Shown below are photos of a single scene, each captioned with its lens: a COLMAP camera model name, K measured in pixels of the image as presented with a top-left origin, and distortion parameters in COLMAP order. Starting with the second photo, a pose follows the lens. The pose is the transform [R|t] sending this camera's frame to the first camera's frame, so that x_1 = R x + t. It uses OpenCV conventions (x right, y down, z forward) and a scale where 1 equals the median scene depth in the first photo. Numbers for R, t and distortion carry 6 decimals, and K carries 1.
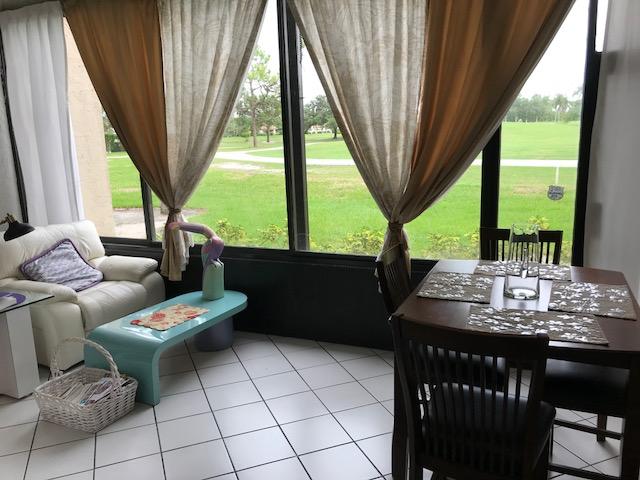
lens RADIAL K [[520.2, 0, 317.4], [0, 520.2, 239.8], [0, 0, 1]] dist [-0.006350, 0.000923]
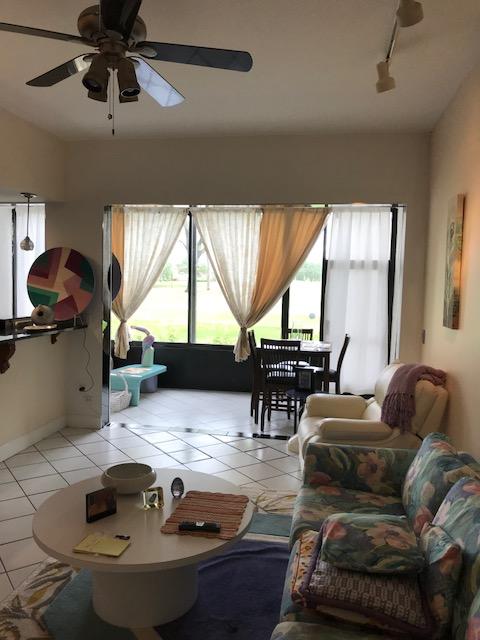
lens RADIAL K [[520.2, 0, 240.8], [0, 520.2, 319.6], [0, 0, 1]] dist [-0.006350, 0.000923]
pose [[0.974899, 0.034883, 0.219898, -0.345050], [-0.009004, 0.993019, -0.117607, 0.190458], [-0.222465, 0.112675, 0.968408, -1.113551]]
